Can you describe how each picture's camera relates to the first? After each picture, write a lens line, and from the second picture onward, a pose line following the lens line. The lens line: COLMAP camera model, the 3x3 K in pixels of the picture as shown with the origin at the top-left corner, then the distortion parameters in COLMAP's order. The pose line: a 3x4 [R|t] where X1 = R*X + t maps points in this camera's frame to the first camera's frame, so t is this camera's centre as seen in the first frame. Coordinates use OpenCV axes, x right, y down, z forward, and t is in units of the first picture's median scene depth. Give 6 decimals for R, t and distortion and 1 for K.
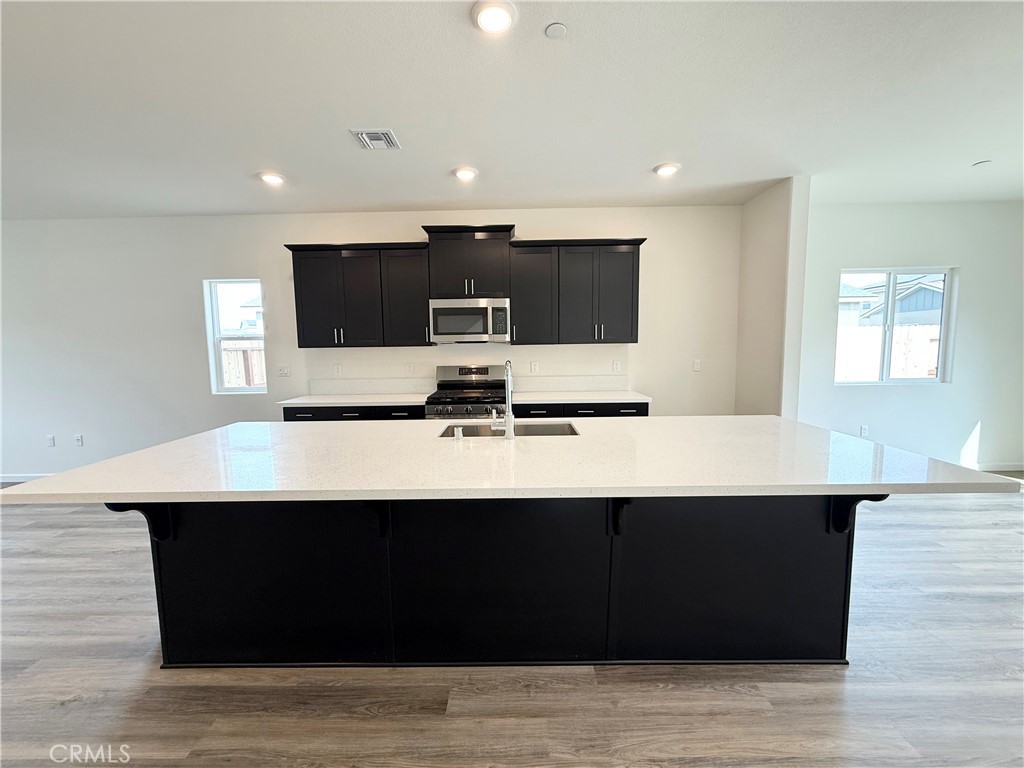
lens RADIAL K [[409.8, 0, 514.8], [0, 409.8, 388.6], [0, 0, 1]] dist [0.001292, 0.000138]
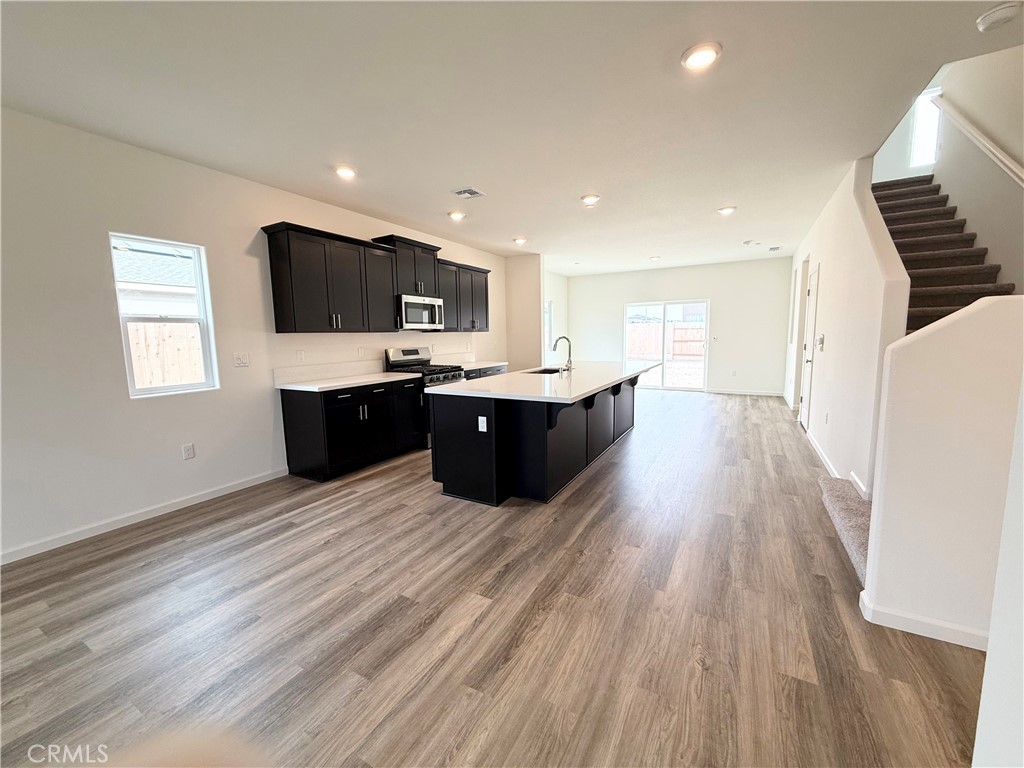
lens RADIAL K [[415.7, 0, 512.0], [0, 415.7, 384.0], [0, 0, 1]] dist [0.000009, -0.000151]
pose [[0.476329, -0.101379, 0.873403, -1.191605], [0.093994, 0.993510, 0.064059, 0.004734], [-0.874229, 0.051581, 0.482766, 0.097839]]
